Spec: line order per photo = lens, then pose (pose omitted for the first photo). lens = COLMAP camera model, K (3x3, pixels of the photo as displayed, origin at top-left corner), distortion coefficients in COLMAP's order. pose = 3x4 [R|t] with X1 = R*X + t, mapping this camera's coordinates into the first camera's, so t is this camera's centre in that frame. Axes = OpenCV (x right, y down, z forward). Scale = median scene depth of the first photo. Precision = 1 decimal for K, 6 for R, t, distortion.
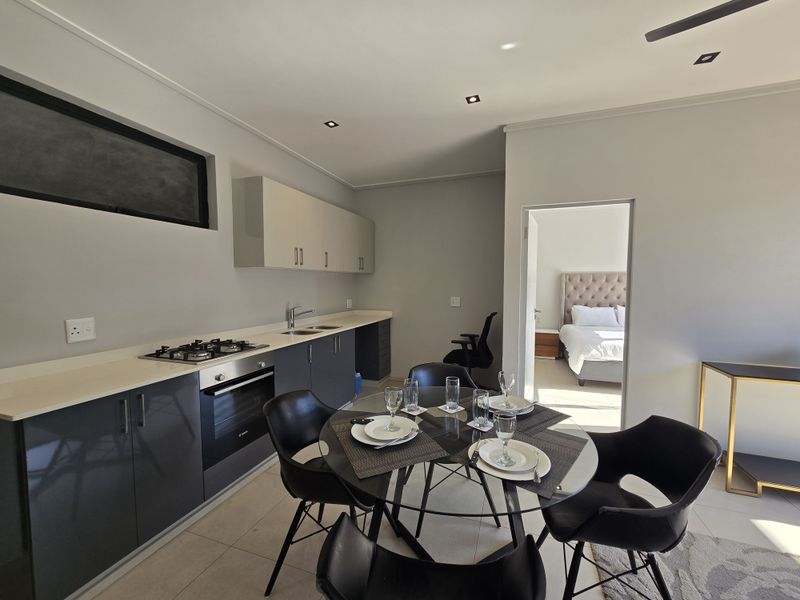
lens RADIAL K [[328.7, 0, 402.4], [0, 328.7, 301.5], [0, 0, 1]] dist [-0.000882, 0.000421]
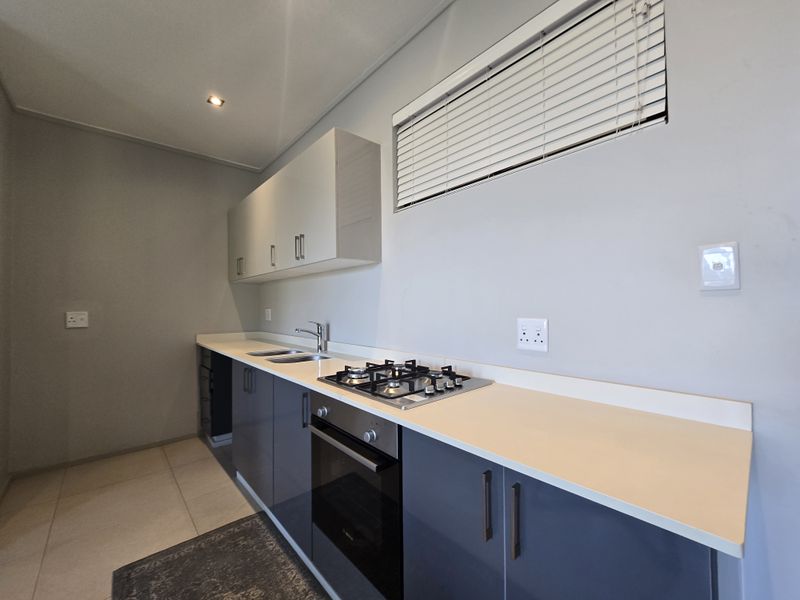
lens RADIAL K [[328.7, 0, 402.4], [0, 328.7, 301.5], [0, 0, 1]] dist [-0.000882, 0.000421]
pose [[-0.477040, -0.004262, -0.878871, -0.022423], [-0.035647, 0.999259, 0.014502, -0.015224], [0.878159, 0.038247, -0.476838, 1.311272]]
